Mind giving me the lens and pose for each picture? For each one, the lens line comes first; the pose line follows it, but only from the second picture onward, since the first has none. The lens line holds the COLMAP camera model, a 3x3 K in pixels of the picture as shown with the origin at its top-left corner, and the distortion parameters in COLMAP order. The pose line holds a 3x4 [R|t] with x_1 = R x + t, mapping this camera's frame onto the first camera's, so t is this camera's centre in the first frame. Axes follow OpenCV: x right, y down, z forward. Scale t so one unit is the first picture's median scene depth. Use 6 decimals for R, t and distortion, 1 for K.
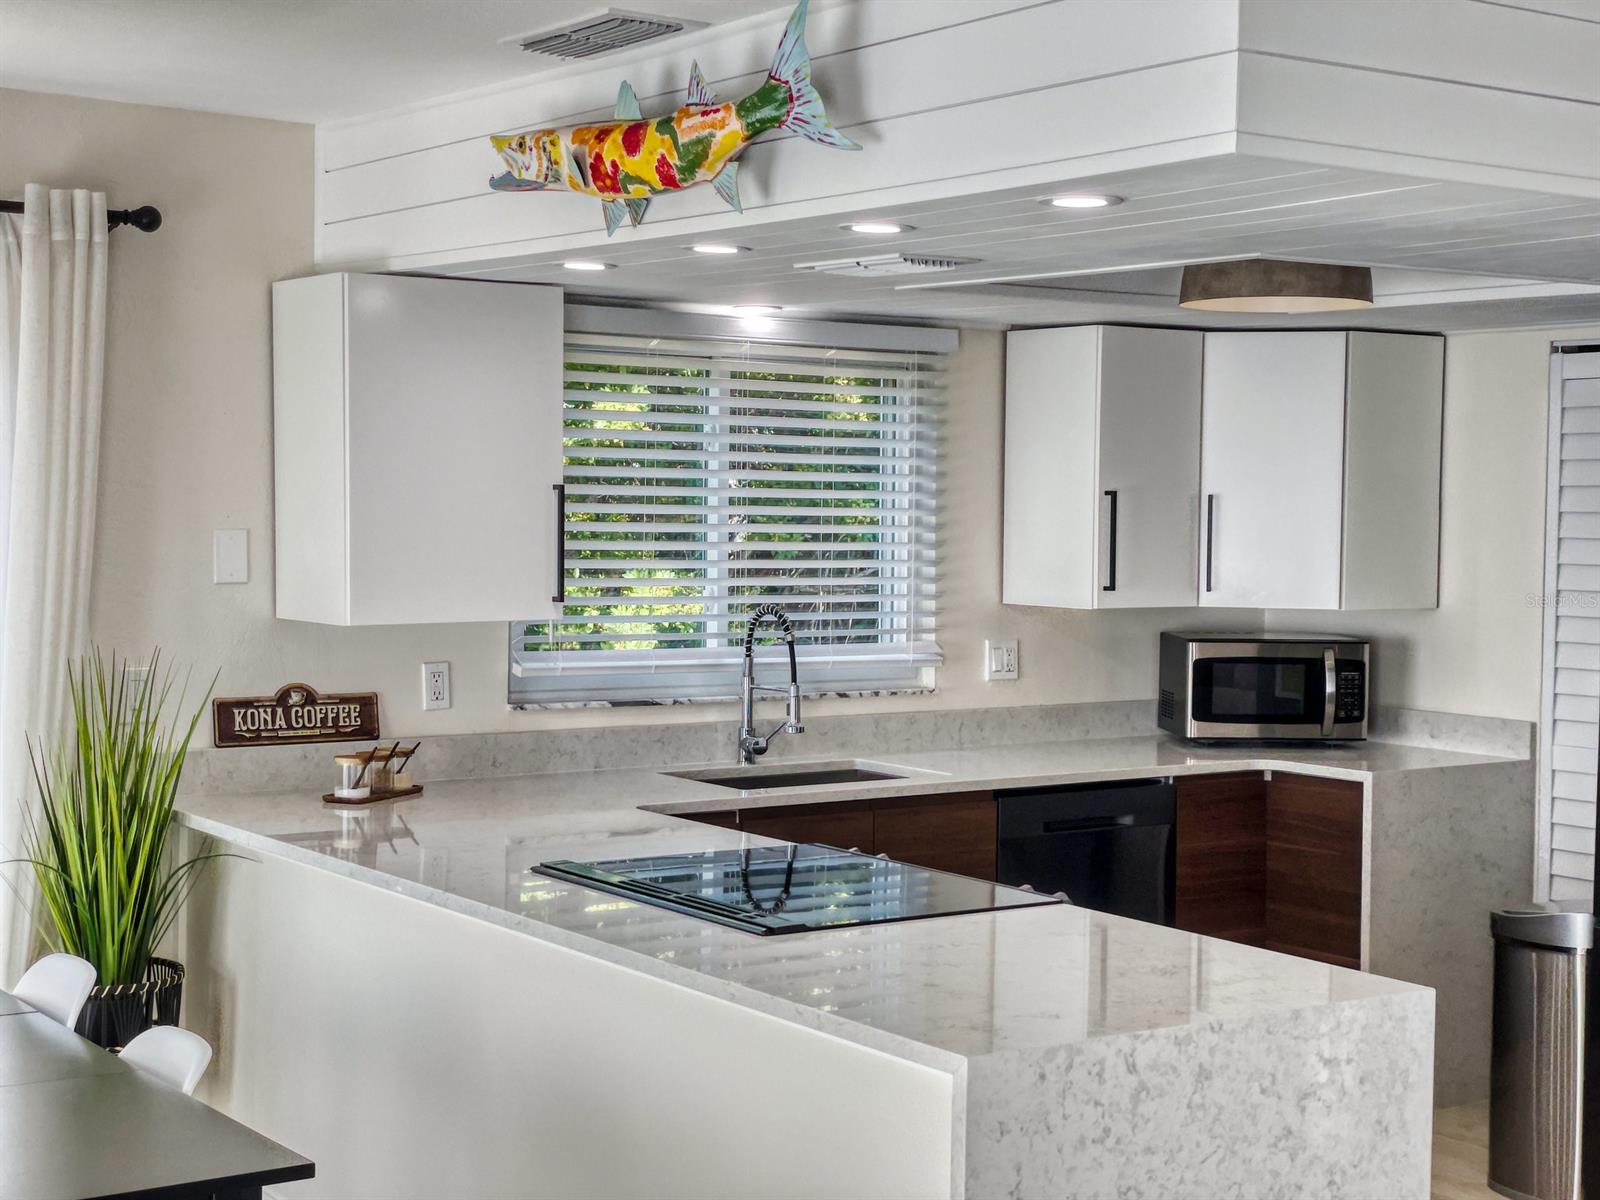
lens RADIAL K [[2395.7, 0, 809.3], [0, 2395.7, 604.3], [0, 0, 1]] dist [0.209036, -0.942768]
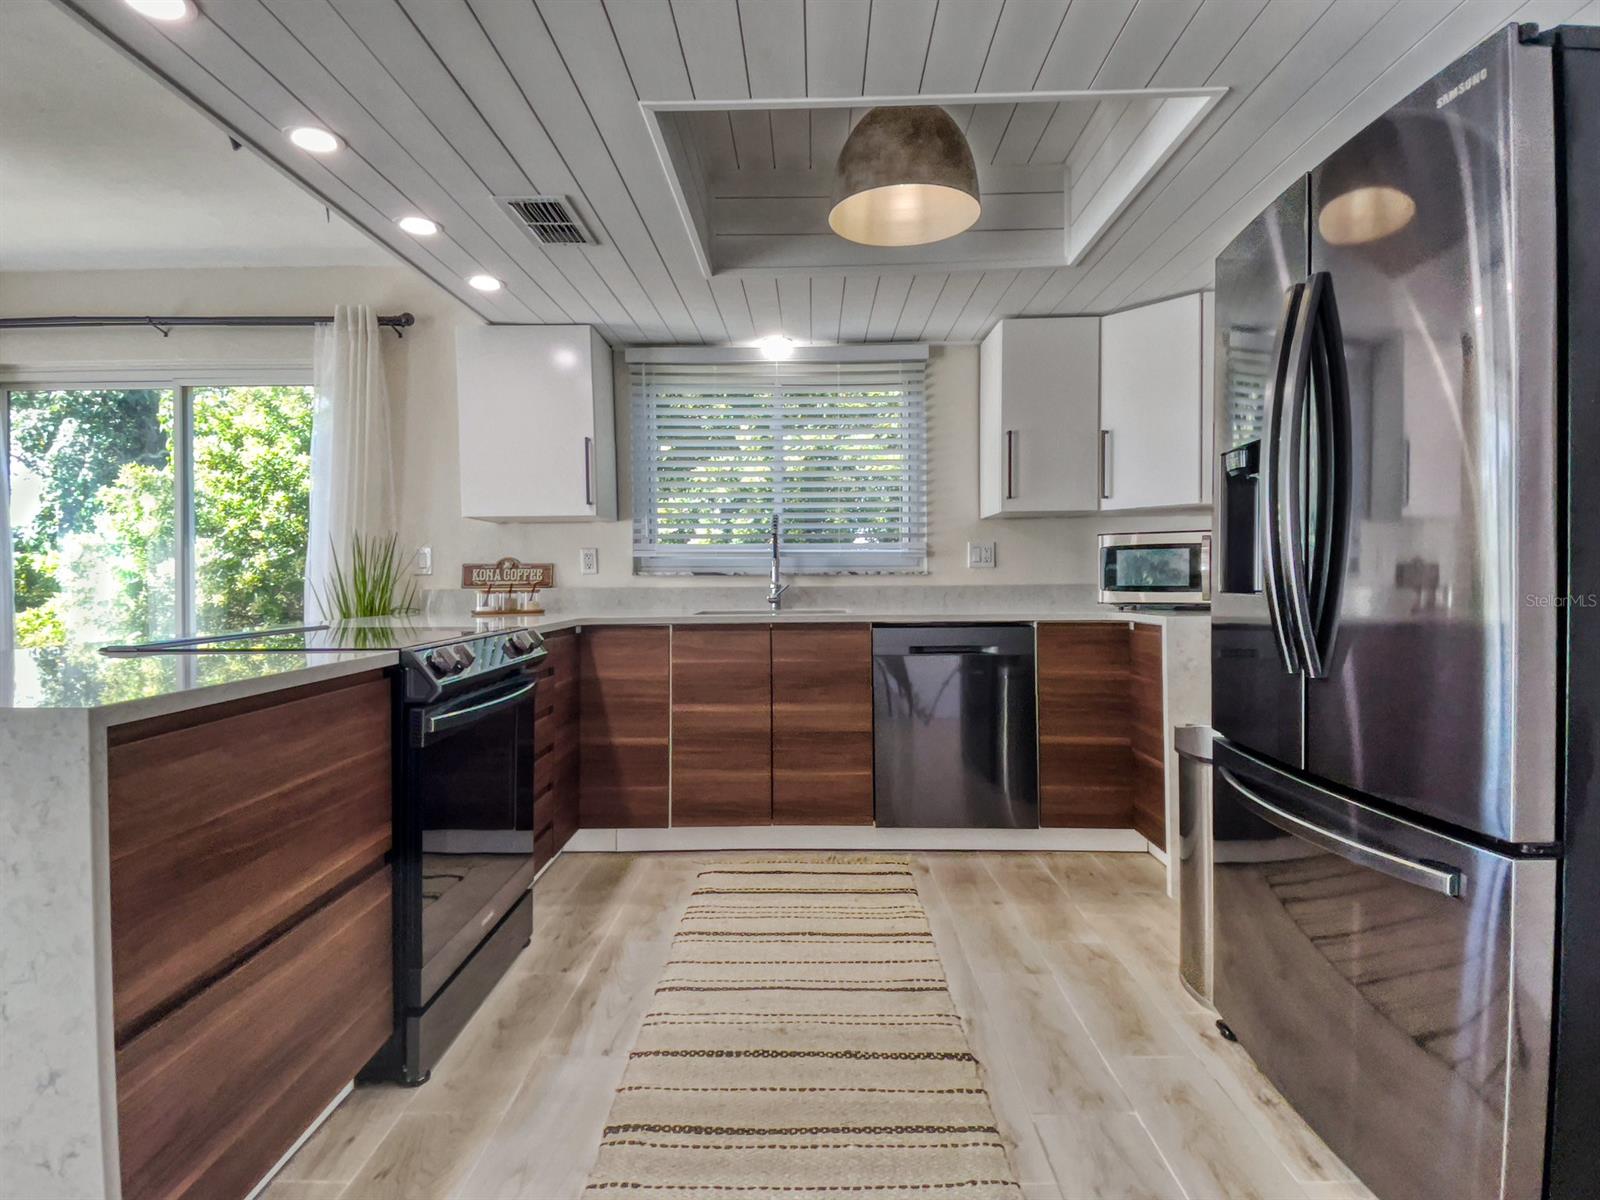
lens RADIAL K [[898.0, 0, 800.0], [0, 898.0, 600.0], [0, 0, 1]] dist [0.038081, -0.000839]
pose [[0.800202, -0.003018, -0.599723, 0.387551], [-0.007107, 0.999869, -0.014515, 0.071391], [0.599688, 0.015877, 0.800076, 0.526266]]
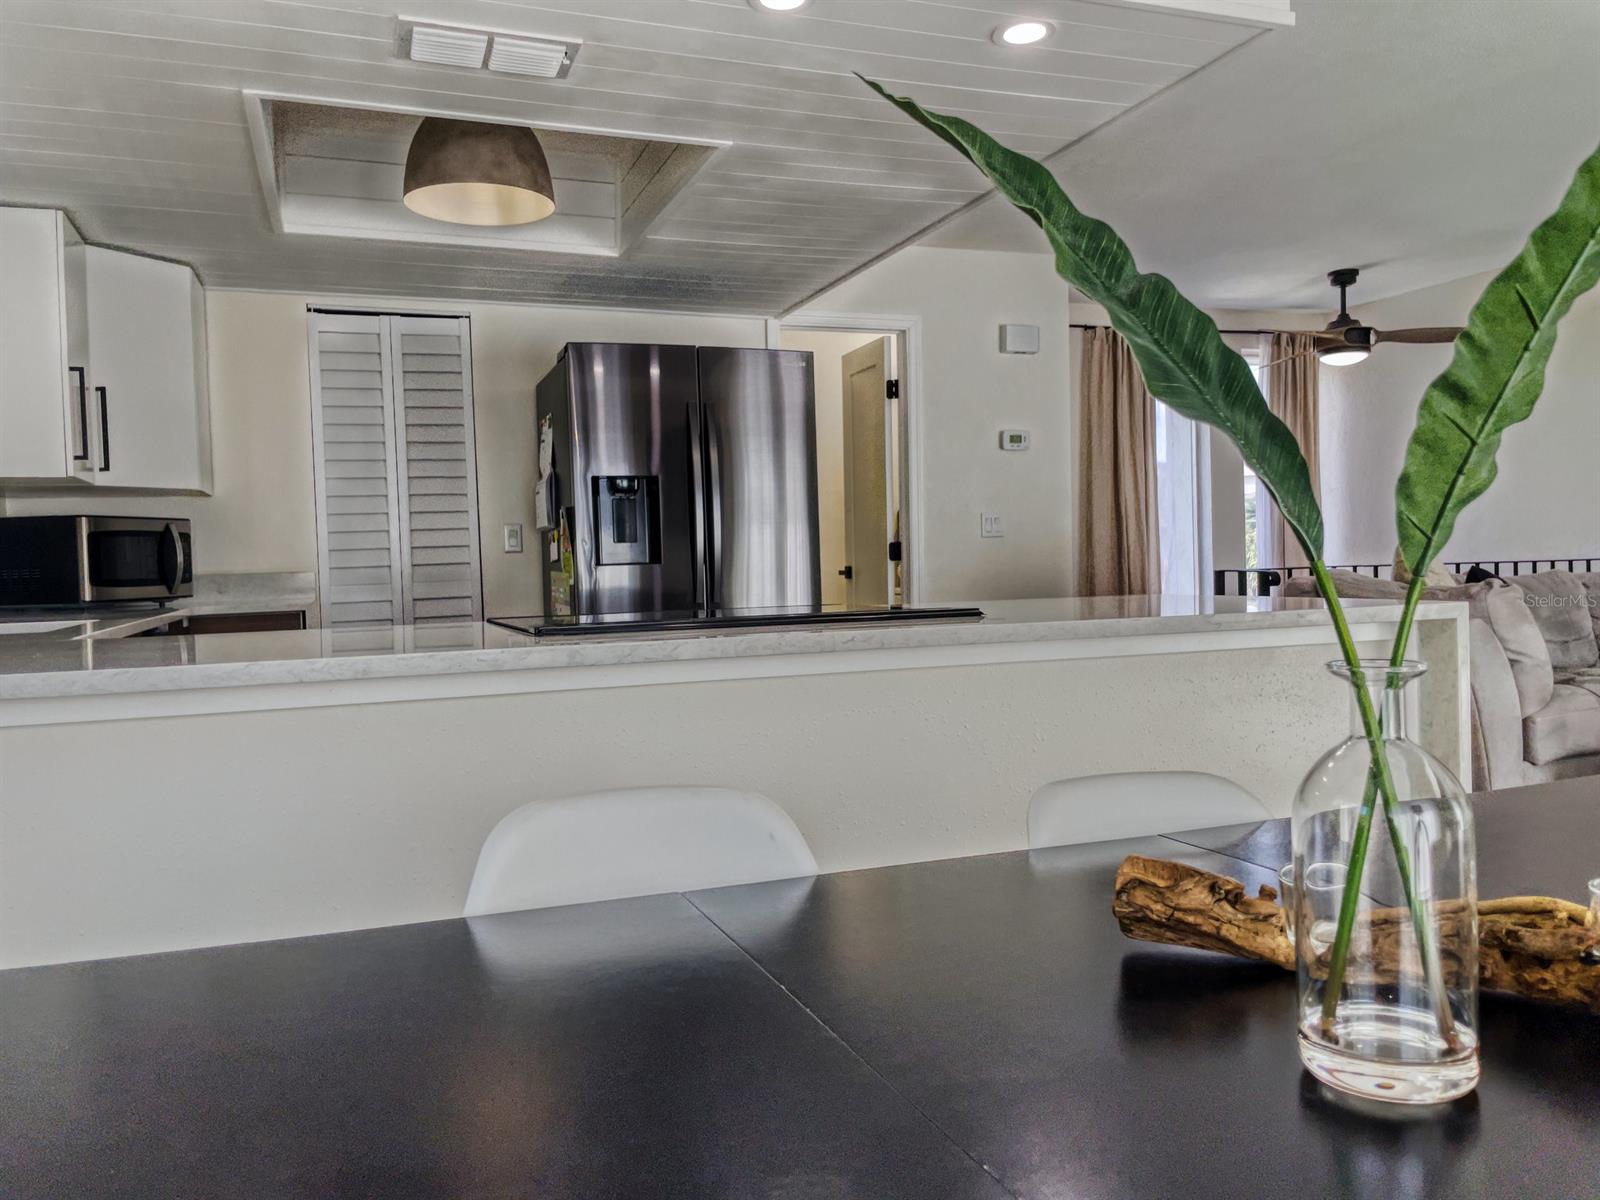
lens RADIAL K [[1224.9, 0, 796.0], [0, 1224.9, 612.2], [0, 0, 1]] dist [0.166401, -0.312133]
pose [[0.260082, -0.056661, 0.963923, -0.369765], [0.075618, 0.996406, 0.038168, 0.072203], [-0.962621, 0.062964, 0.263432, 0.587076]]
